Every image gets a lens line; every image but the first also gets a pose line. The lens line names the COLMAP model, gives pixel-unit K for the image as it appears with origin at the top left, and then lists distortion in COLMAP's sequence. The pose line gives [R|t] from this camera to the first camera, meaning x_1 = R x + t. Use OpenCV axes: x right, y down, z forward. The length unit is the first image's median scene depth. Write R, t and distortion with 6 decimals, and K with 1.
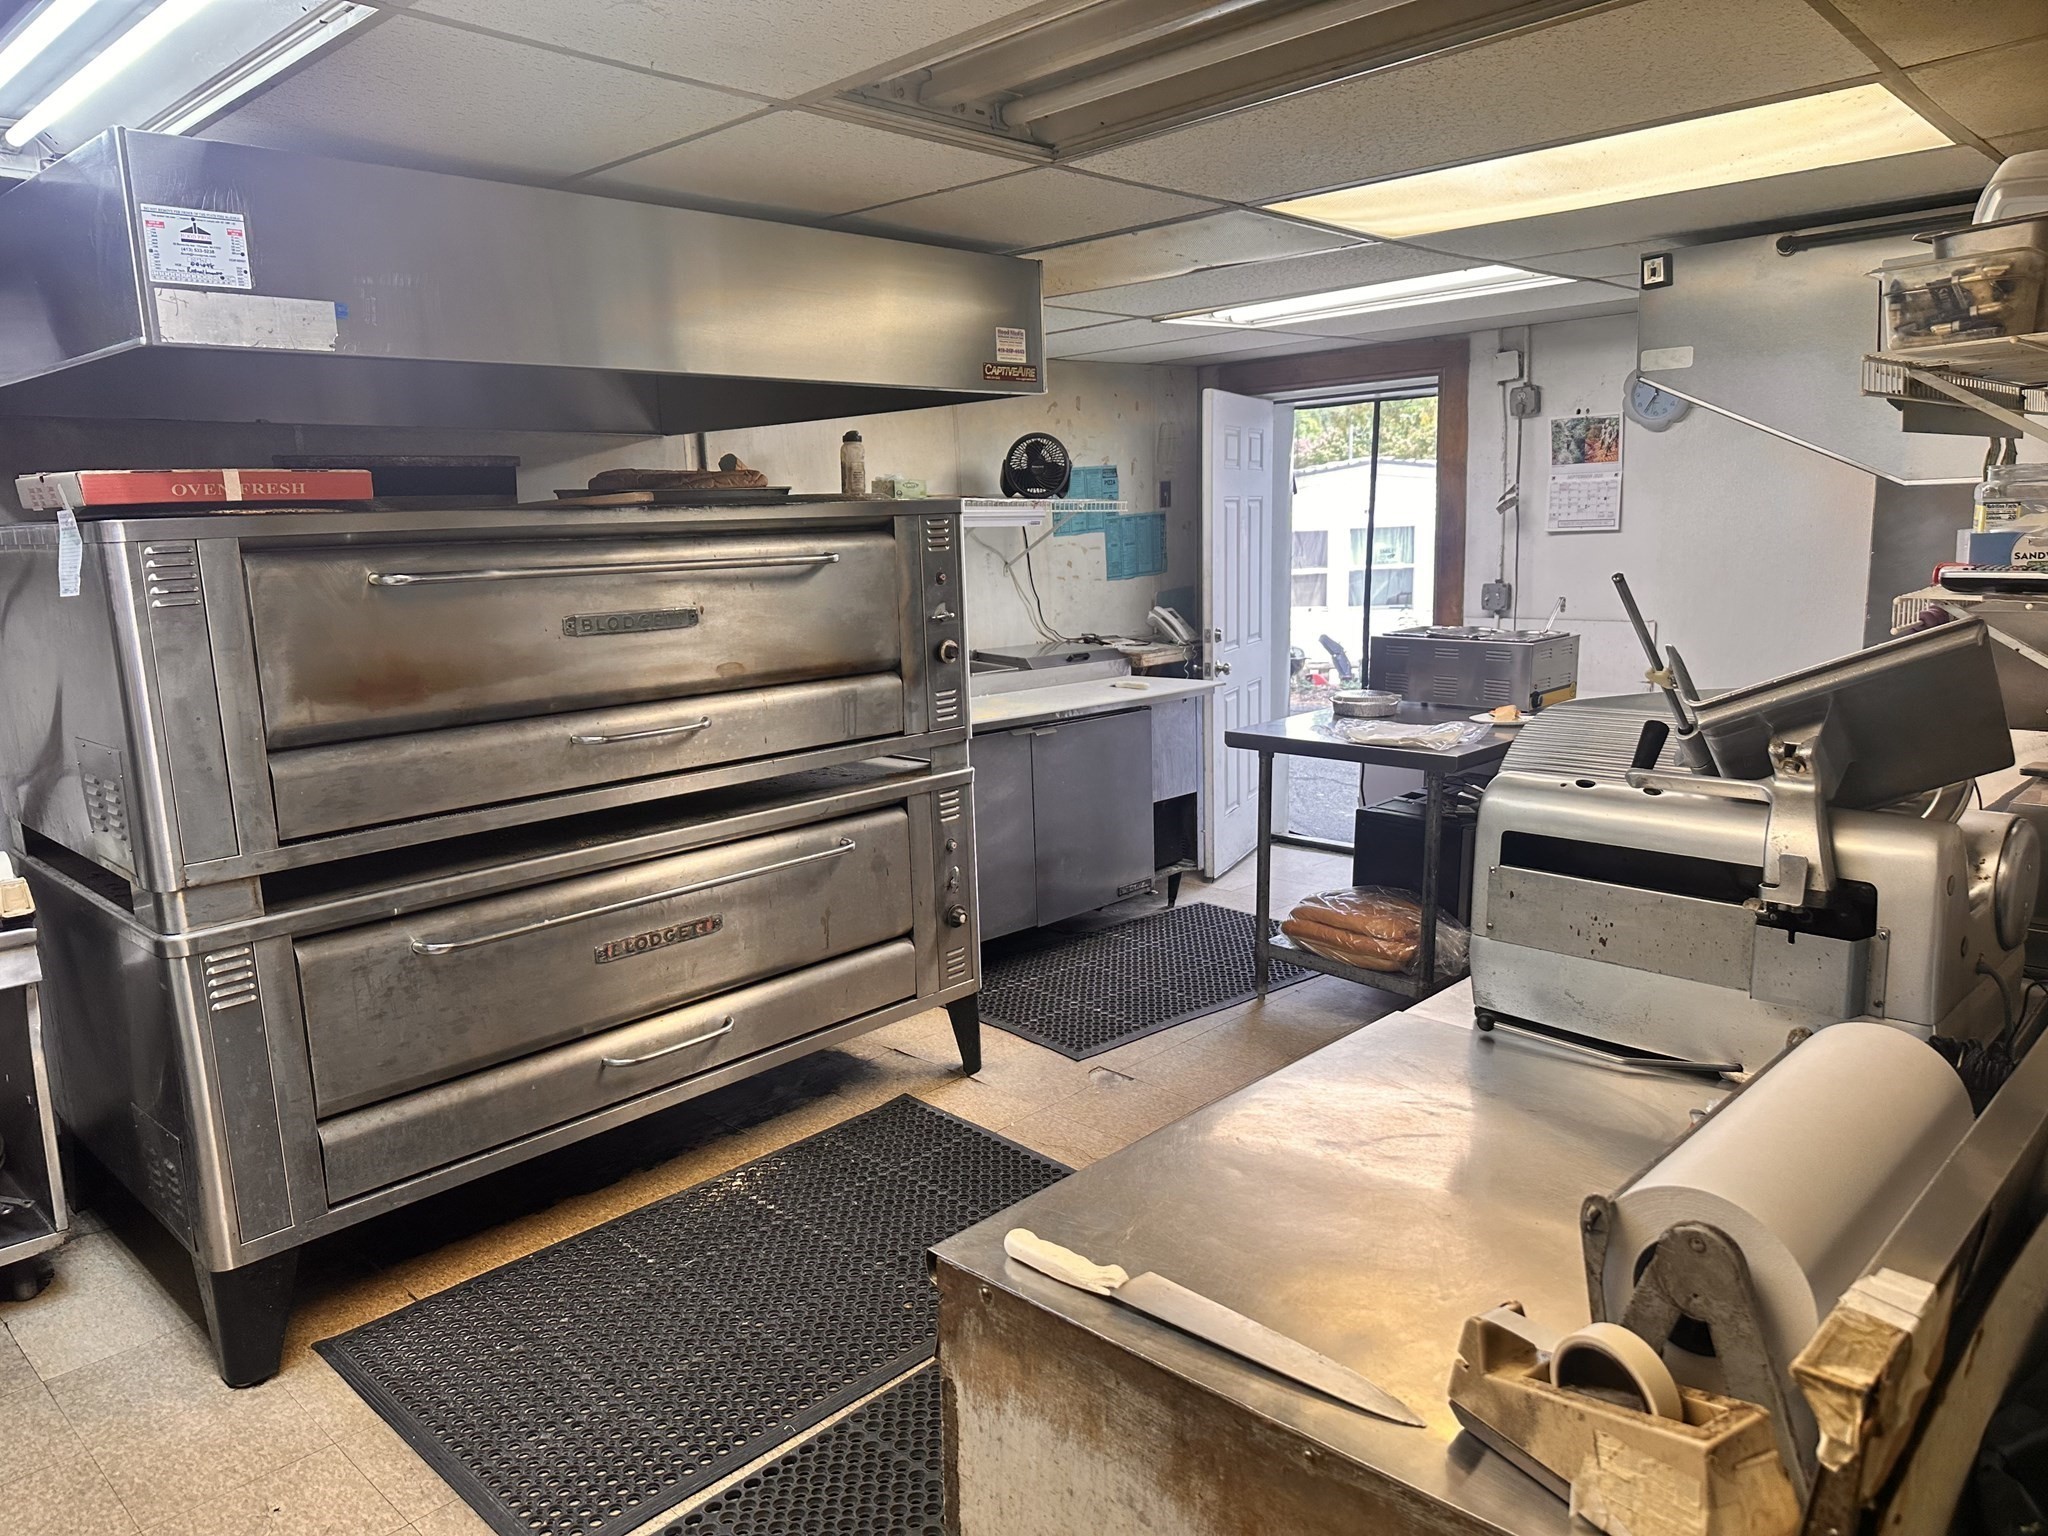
lens RADIAL K [[1425.3, 0, 1019.3], [0, 1425.3, 775.1], [0, 0, 1]] dist [0.027936, -0.015940]
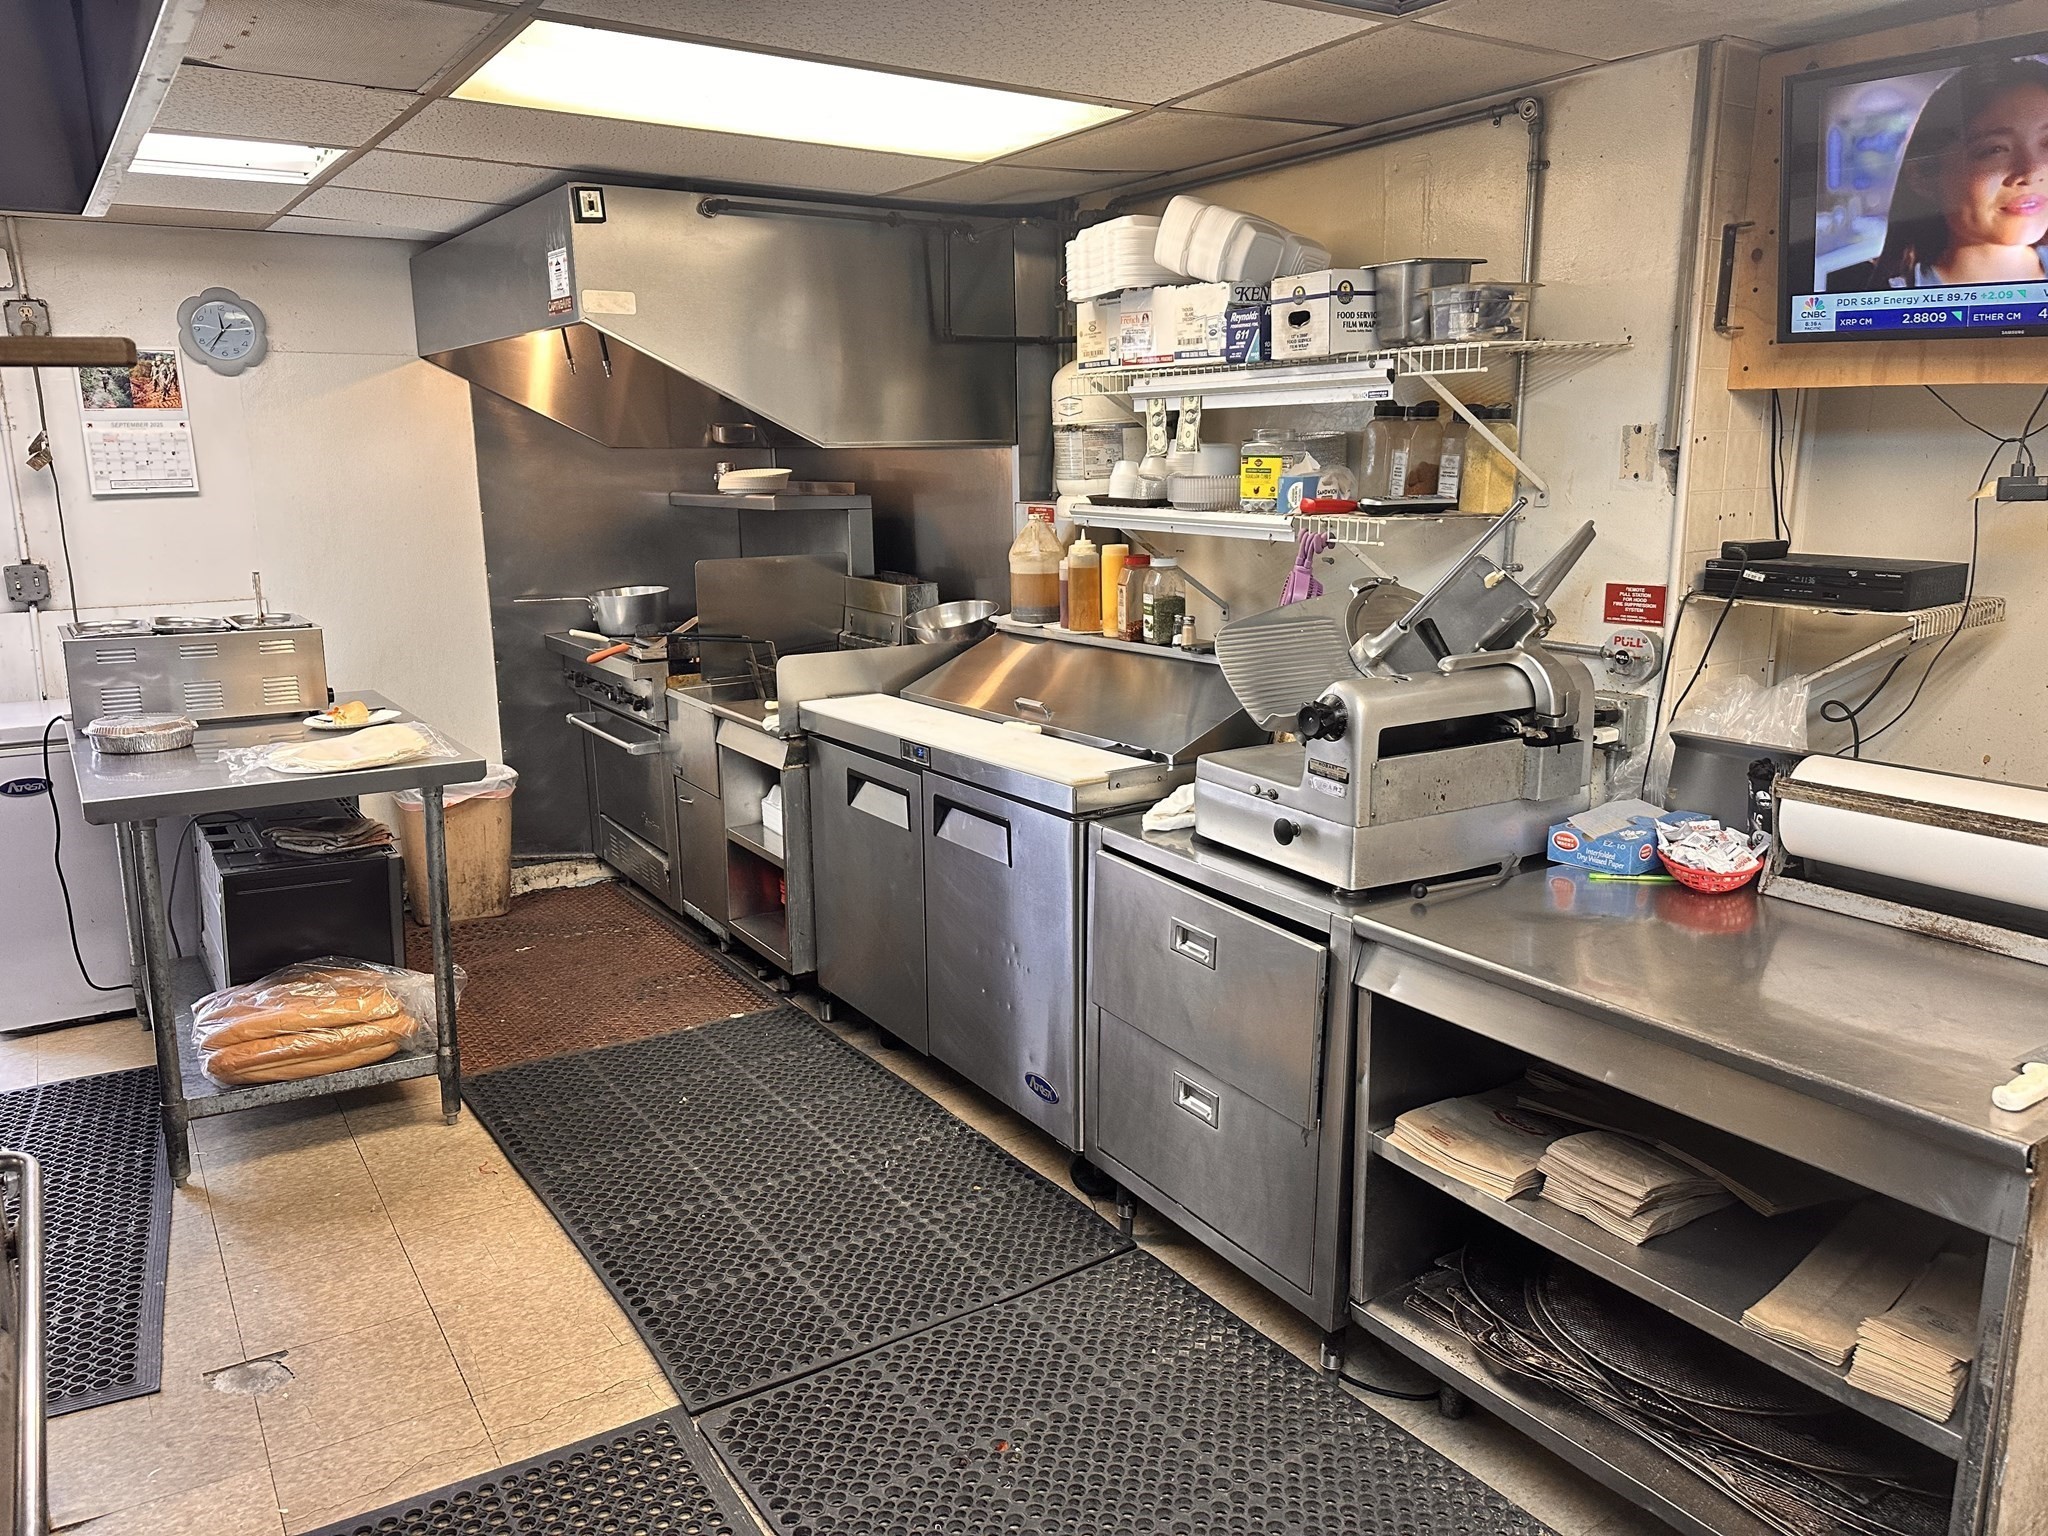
lens RADIAL K [[1425.3, 0, 1017.6], [0, 1425.3, 754.9], [0, 0, 1]] dist [0.027936, -0.015940]
pose [[0.198520, -0.179223, 0.963571, -0.311904], [0.182923, 0.972639, 0.143223, -0.055193], [-0.962875, 0.147827, 0.225872, 0.375797]]
